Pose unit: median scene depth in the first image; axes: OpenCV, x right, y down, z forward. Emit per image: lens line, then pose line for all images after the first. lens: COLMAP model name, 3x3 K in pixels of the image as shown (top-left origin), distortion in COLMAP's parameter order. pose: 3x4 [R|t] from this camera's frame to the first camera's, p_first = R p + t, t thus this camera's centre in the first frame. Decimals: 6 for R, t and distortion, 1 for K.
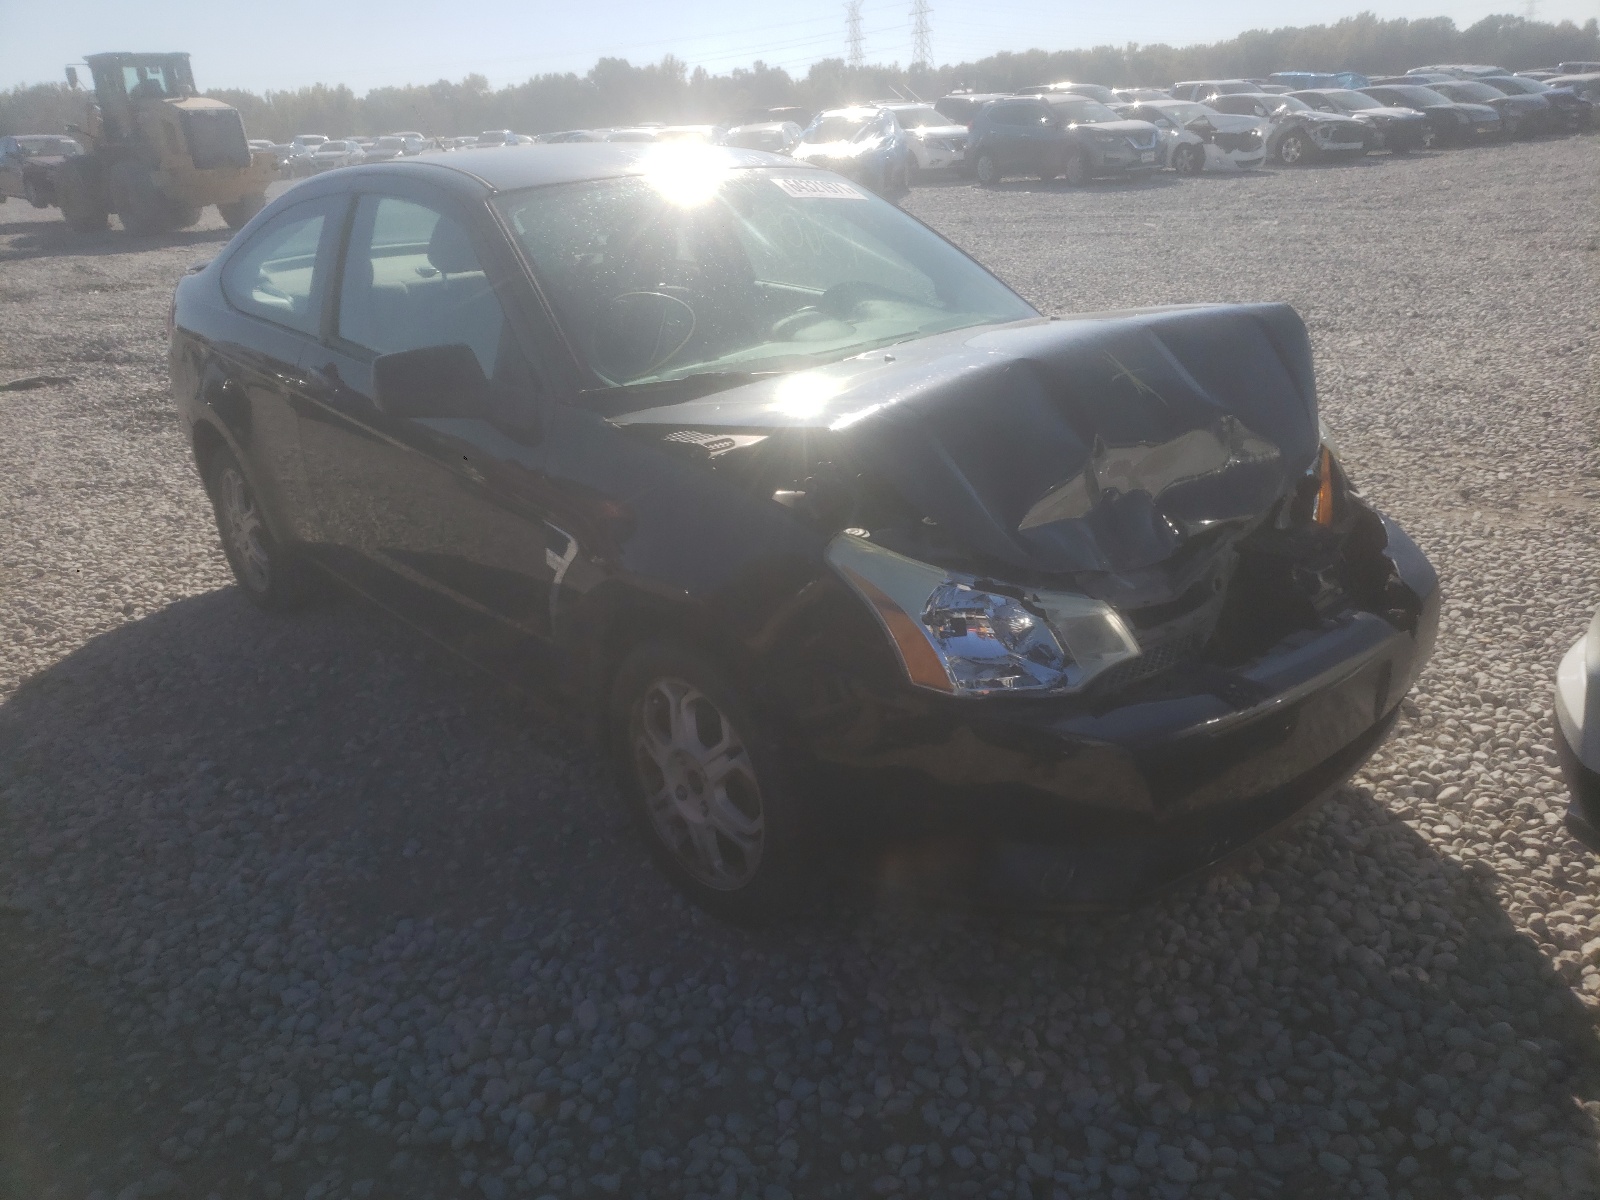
lens RADIAL K [[1205.8, 0, 807.0], [0, 1205.8, 599.9], [0, 0, 1]] dist [0.011052, 0.008748]
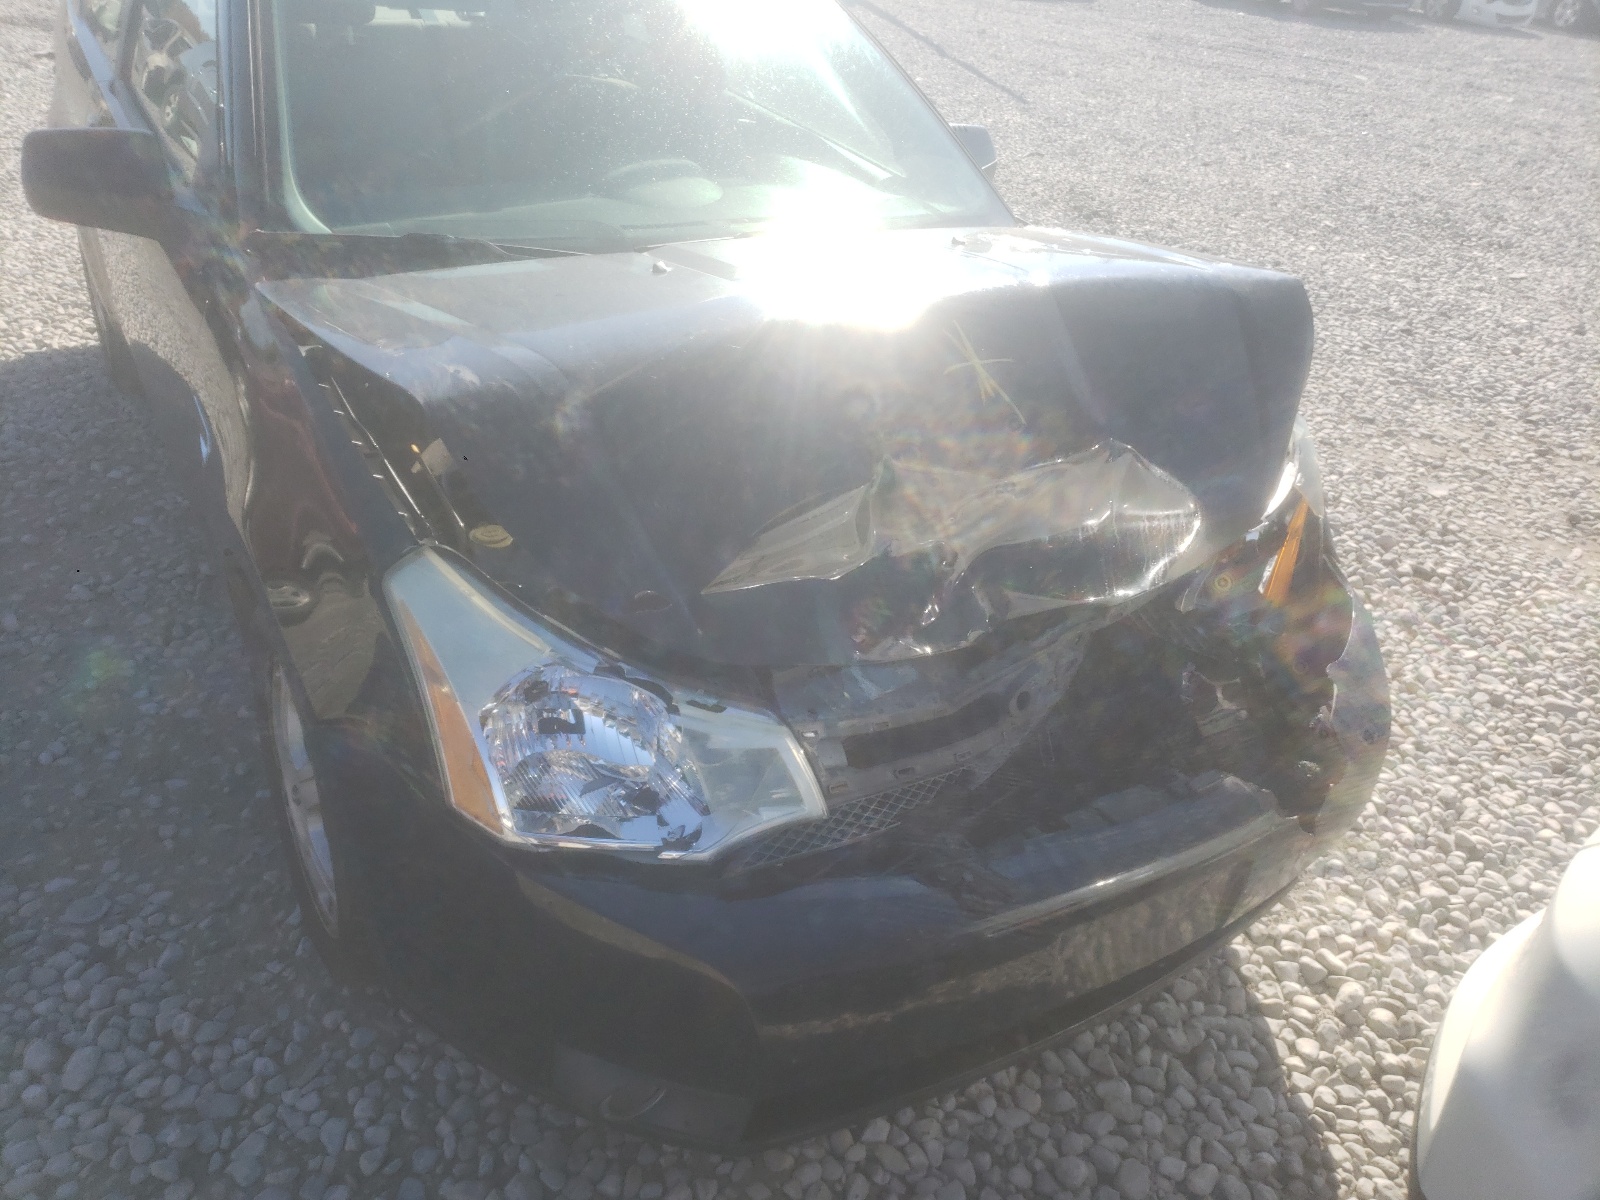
lens RADIAL K [[1205.8, 0, 791.9], [0, 1205.8, 595.3], [0, 0, 1]] dist [0.011052, 0.008748]
pose [[0.974771, 0.206579, -0.084538, 0.169915], [-0.190099, 0.966826, 0.170614, -0.107603], [0.116979, -0.150239, 0.981705, 0.213255]]
